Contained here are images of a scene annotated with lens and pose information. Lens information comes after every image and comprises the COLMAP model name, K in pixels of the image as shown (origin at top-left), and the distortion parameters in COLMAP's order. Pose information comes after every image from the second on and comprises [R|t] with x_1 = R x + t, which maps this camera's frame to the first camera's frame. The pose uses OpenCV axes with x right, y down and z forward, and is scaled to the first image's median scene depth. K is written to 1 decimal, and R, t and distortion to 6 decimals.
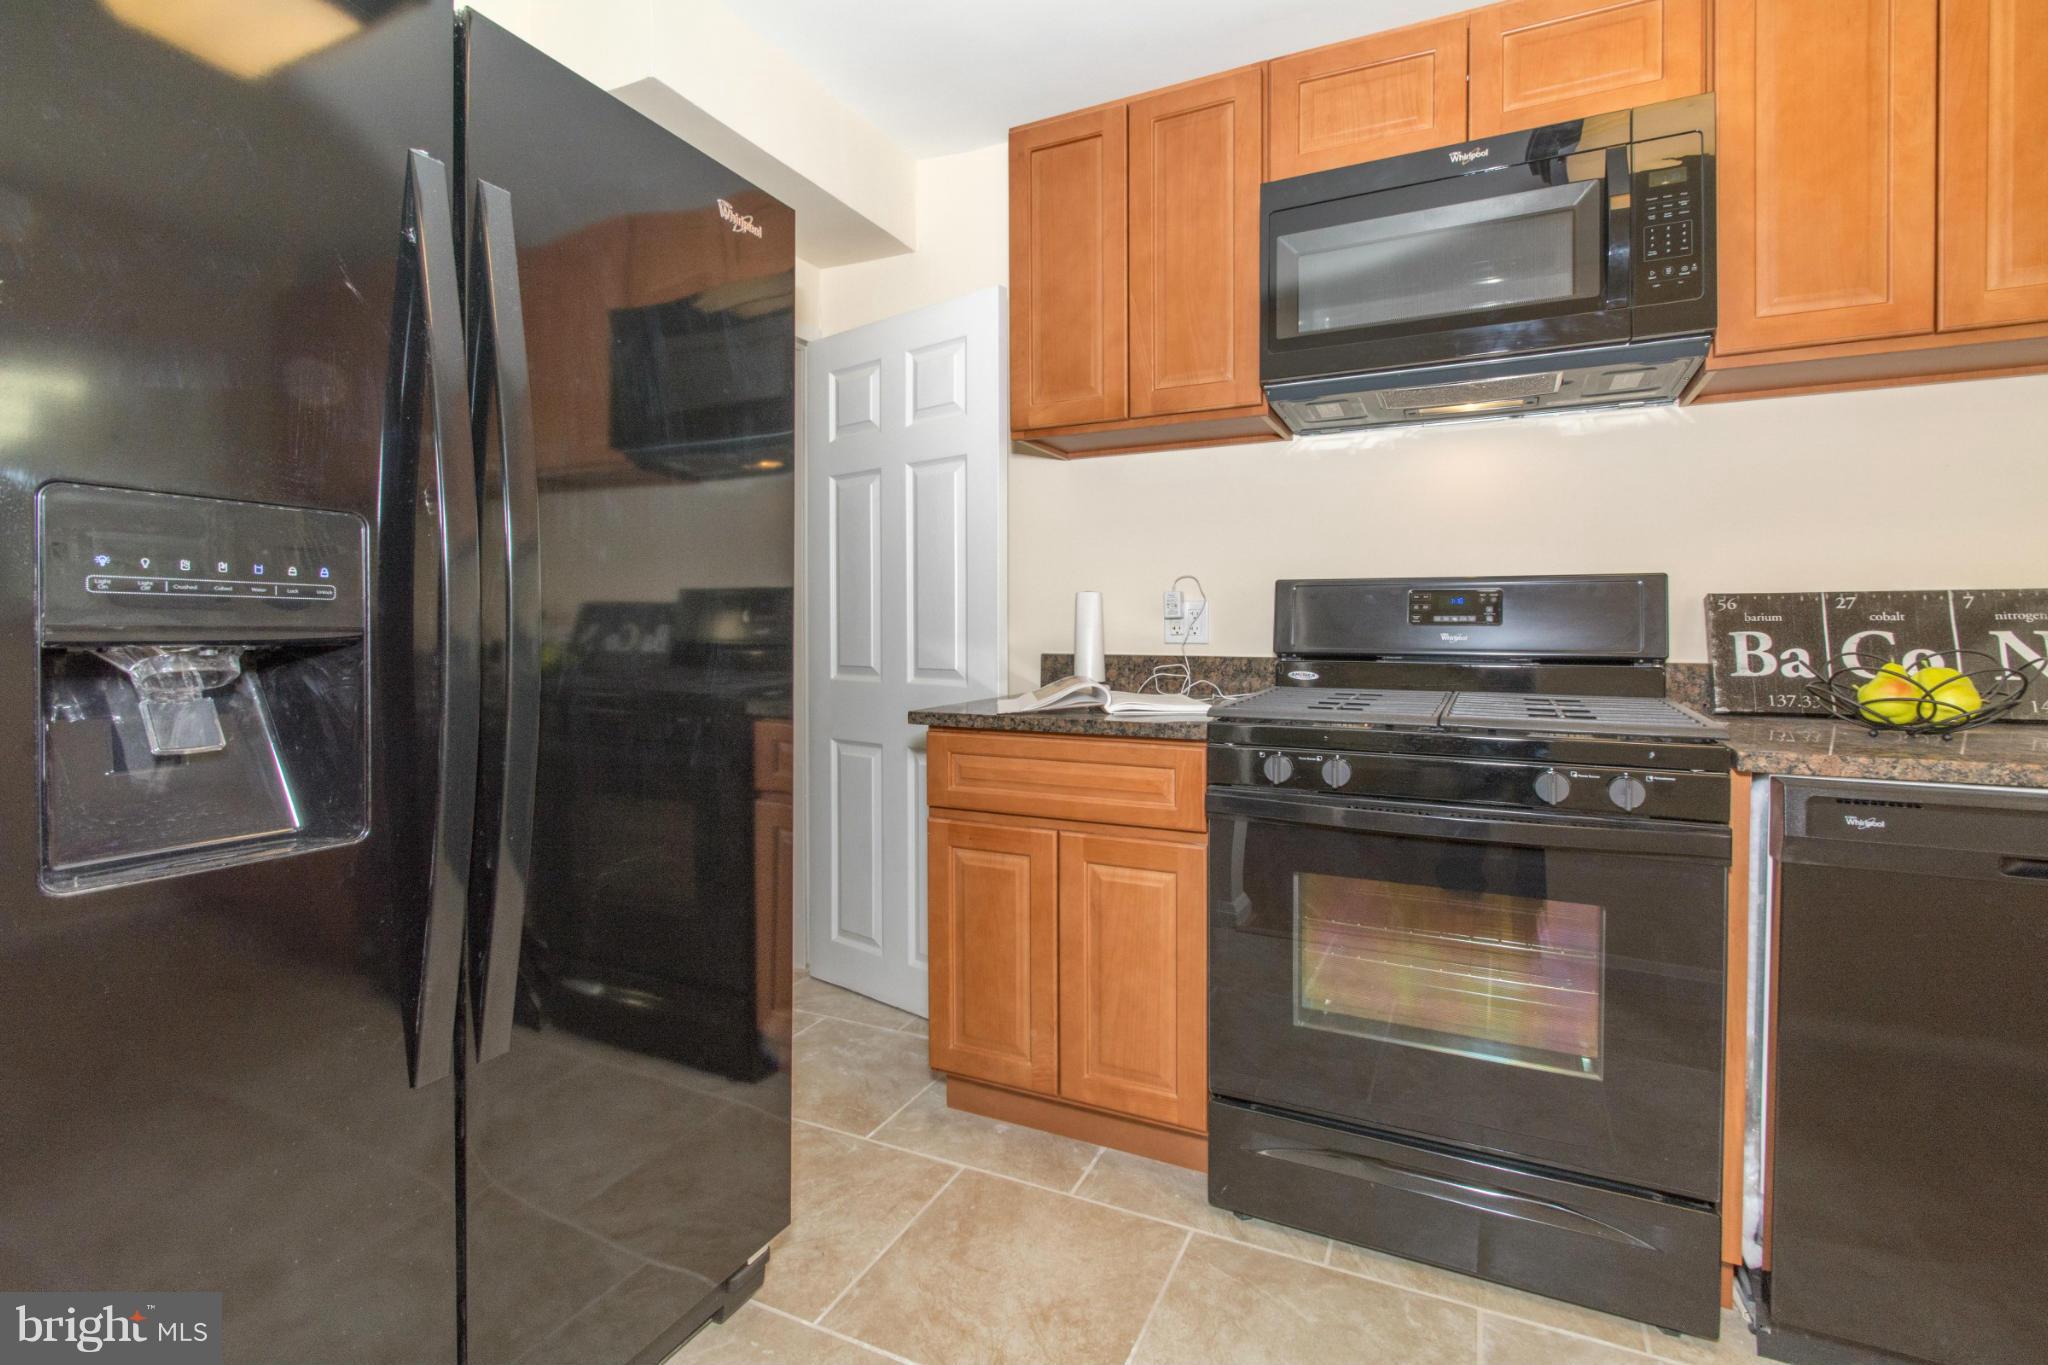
lens RADIAL K [[939.8, 0, 1059.1], [0, 939.8, 636.2], [0, 0, 1]] dist [0.003755, -0.003050]
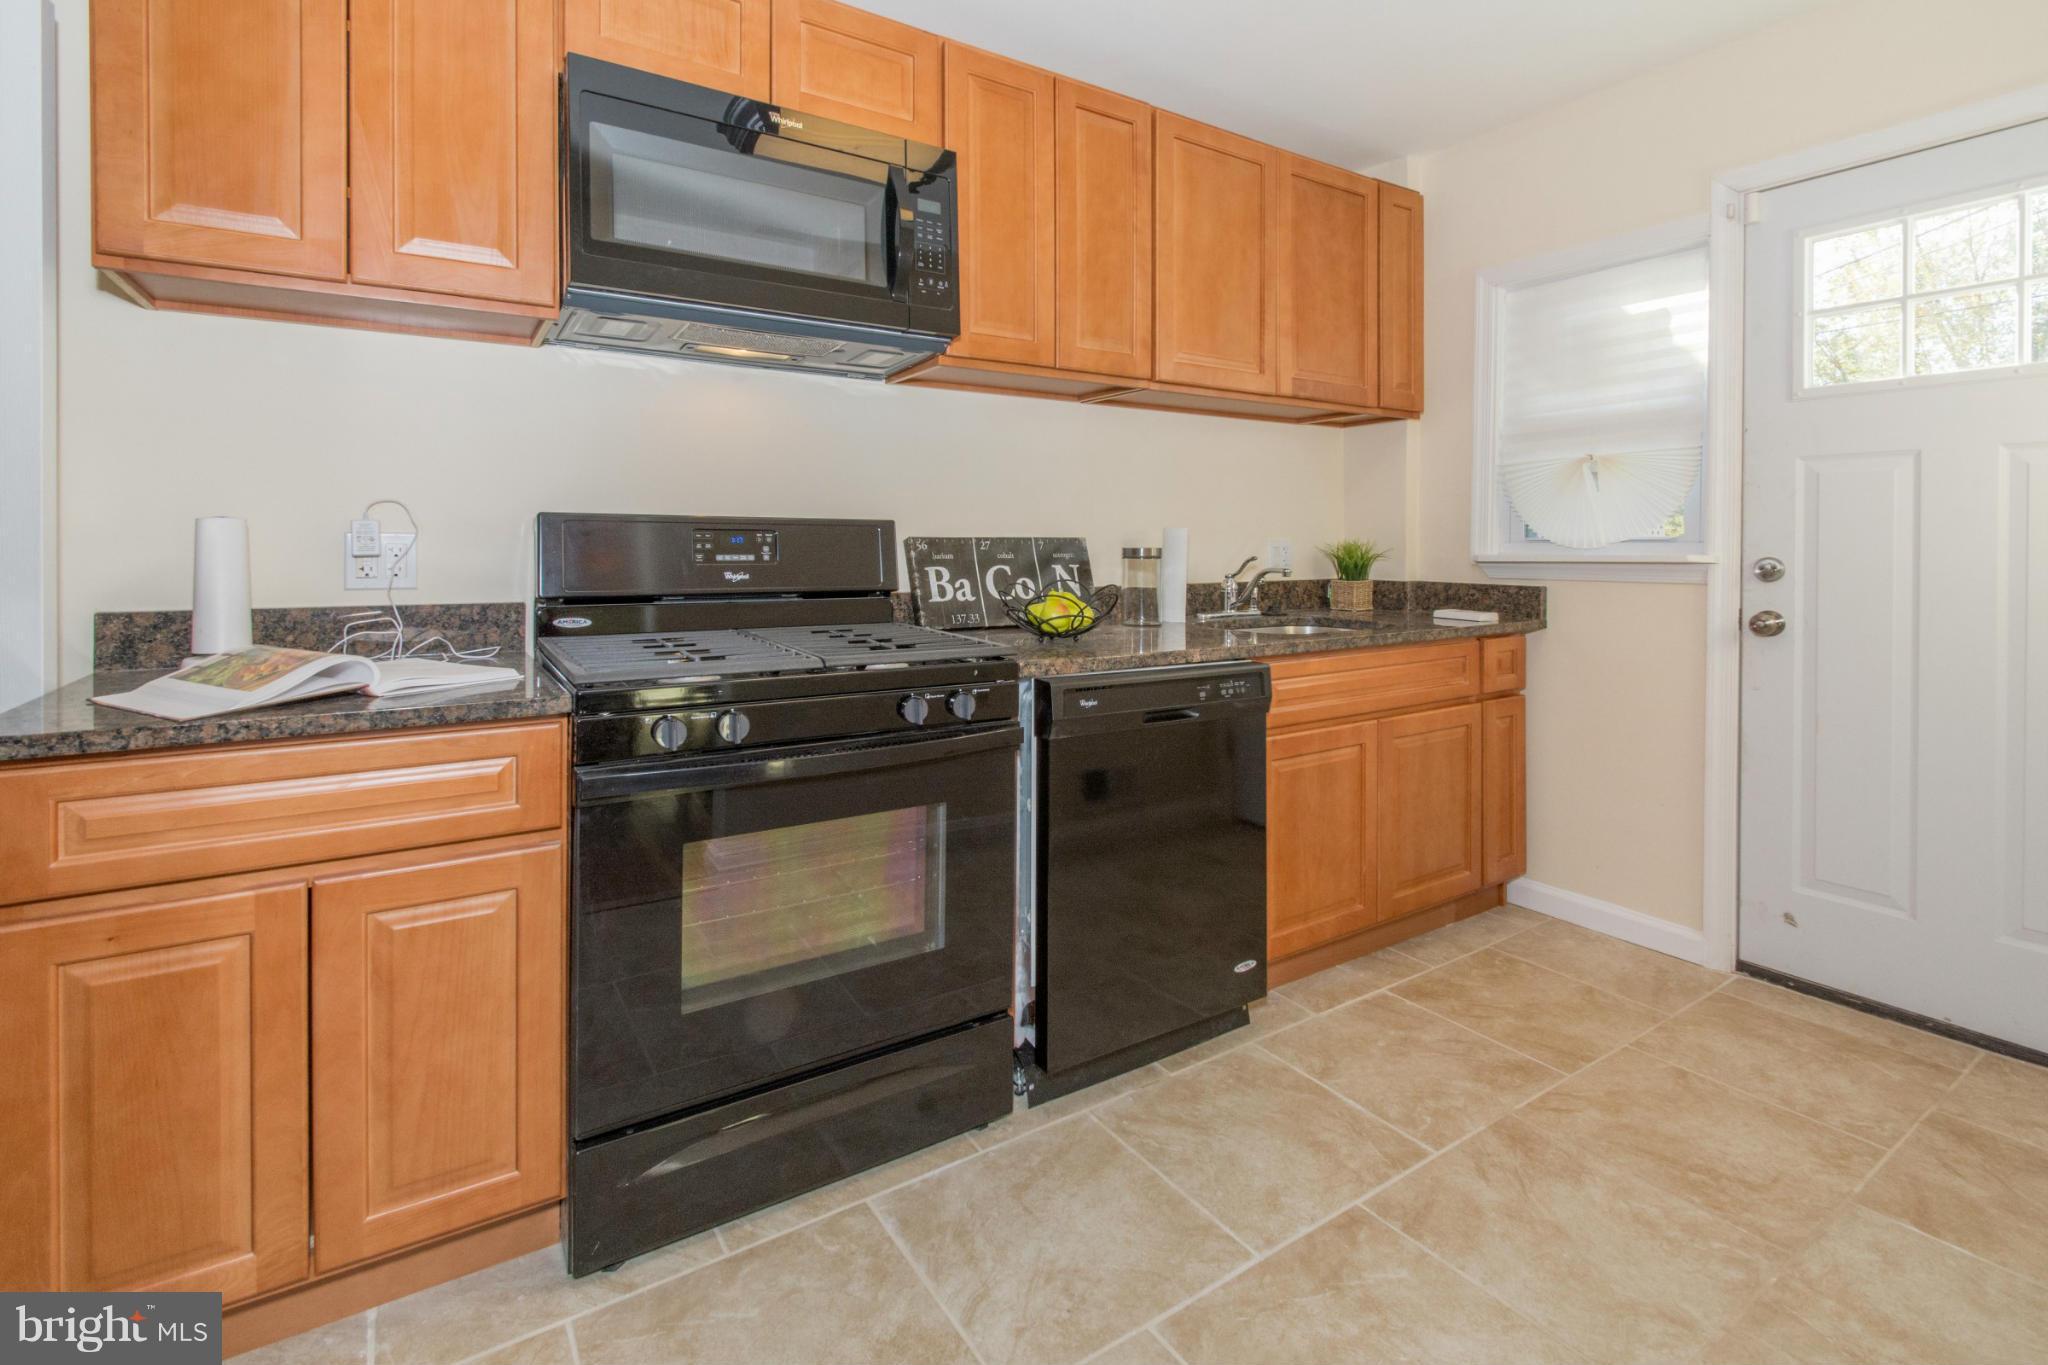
lens RADIAL K [[939.8, 0, 1011.7], [0, 939.8, 544.1], [0, 0, 1]] dist [0.003755, -0.003050]
pose [[0.536068, 0.002396, 0.844172, -0.316191], [0.004585, 0.999973, -0.005750, -0.029598], [-0.844163, 0.006952, 0.536042, 0.222704]]
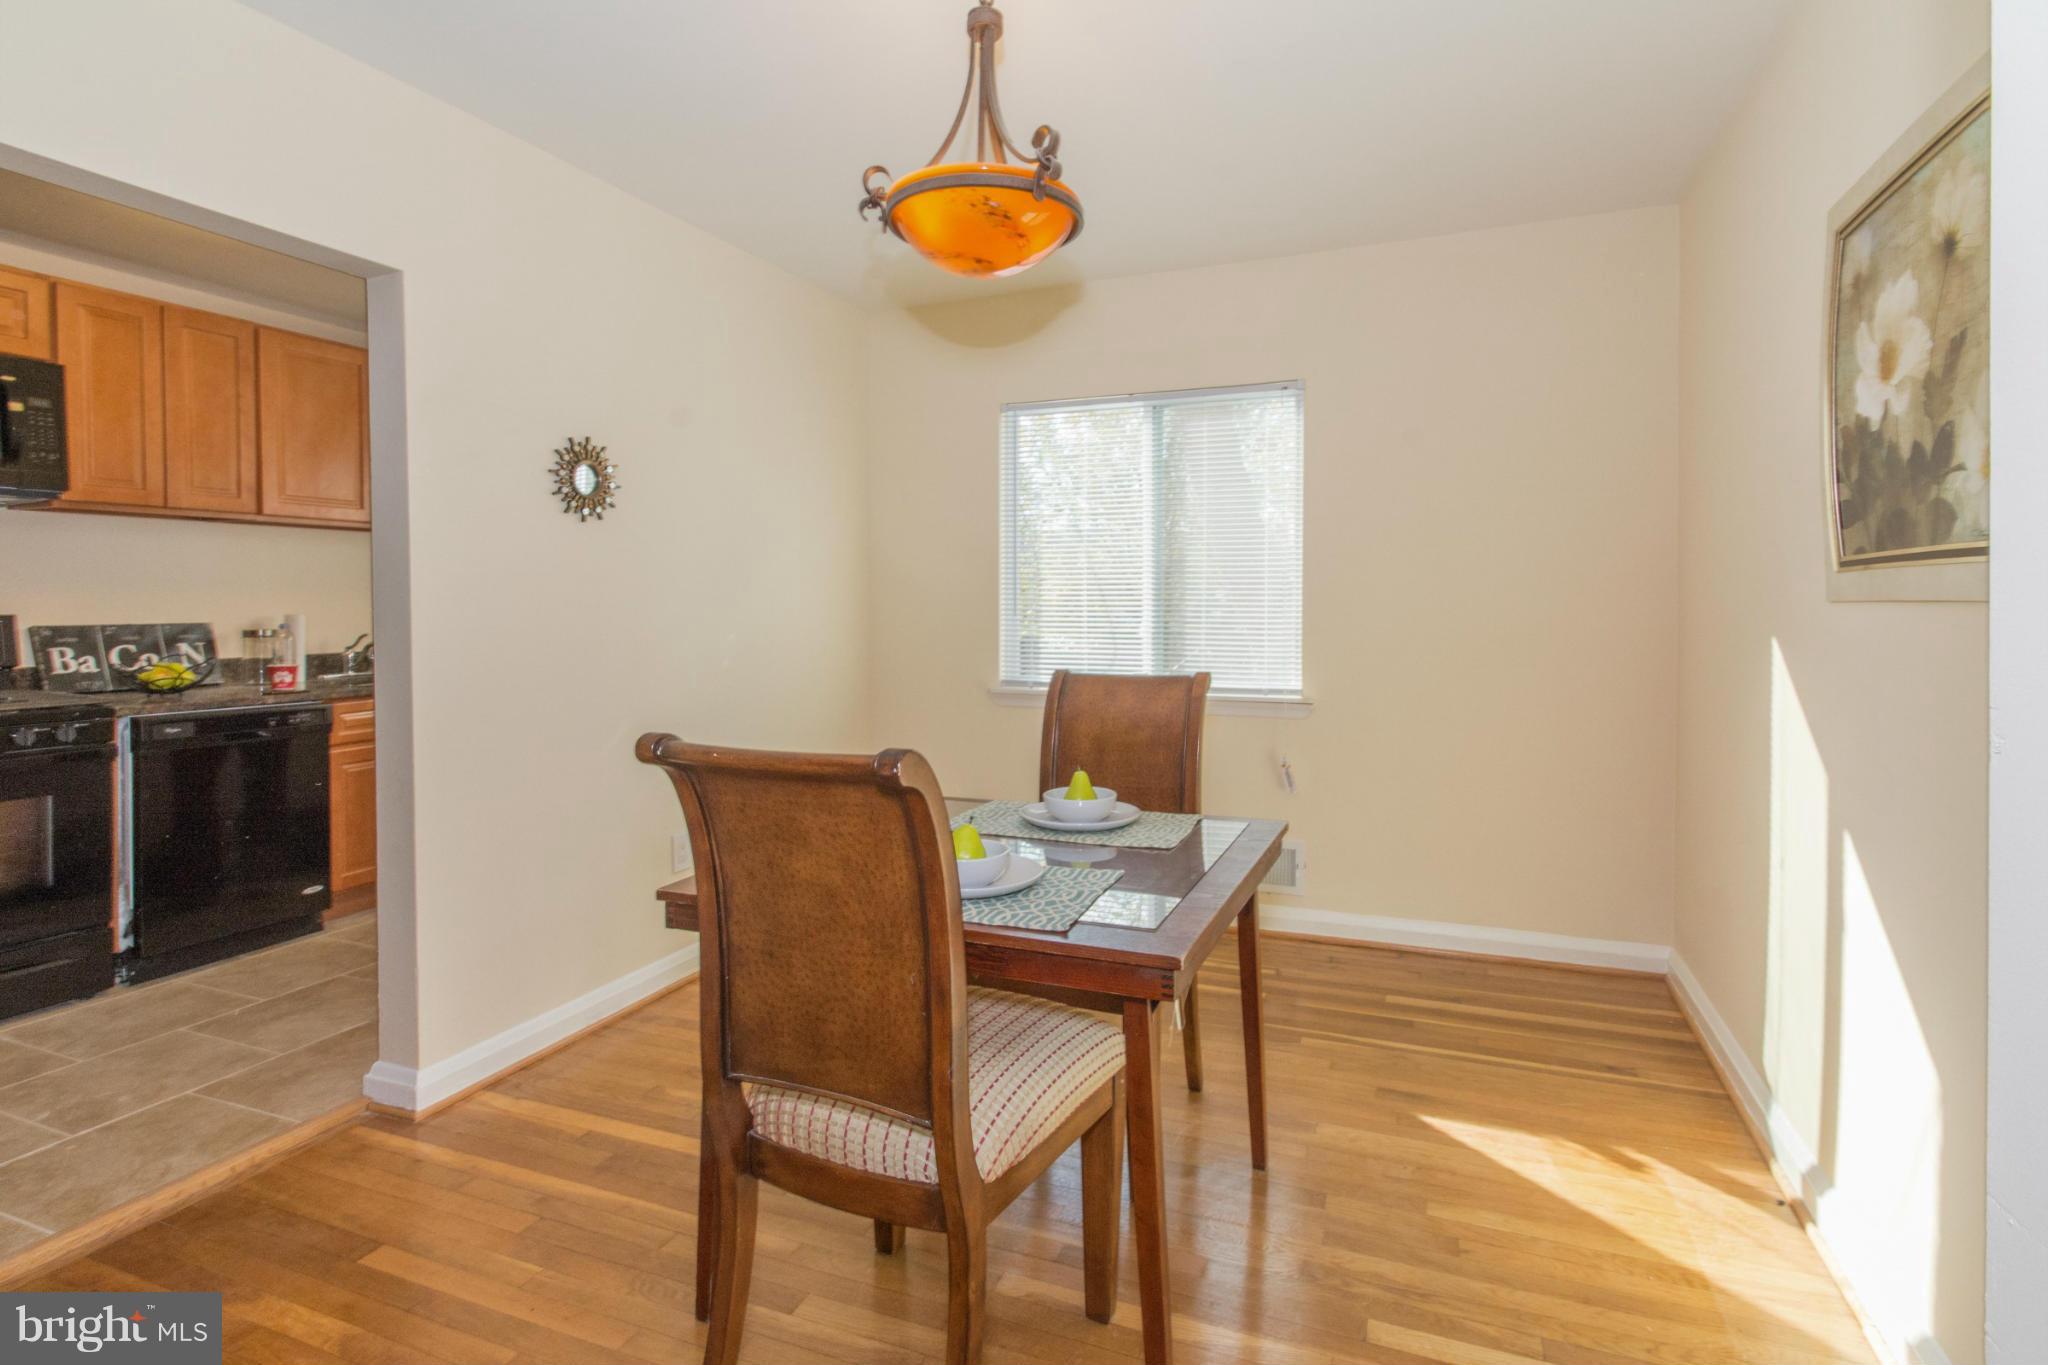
lens RADIAL K [[1055.6, 0, 1005.2], [0, 1055.6, 616.5], [0, 0, 1]] dist [0.006425, 0.000314]
pose [[-0.021185, -0.012323, 0.999700, -1.328038], [0.010449, 0.999867, 0.012546, -0.071990], [-0.999721, 0.010712, -0.021054, -0.749879]]
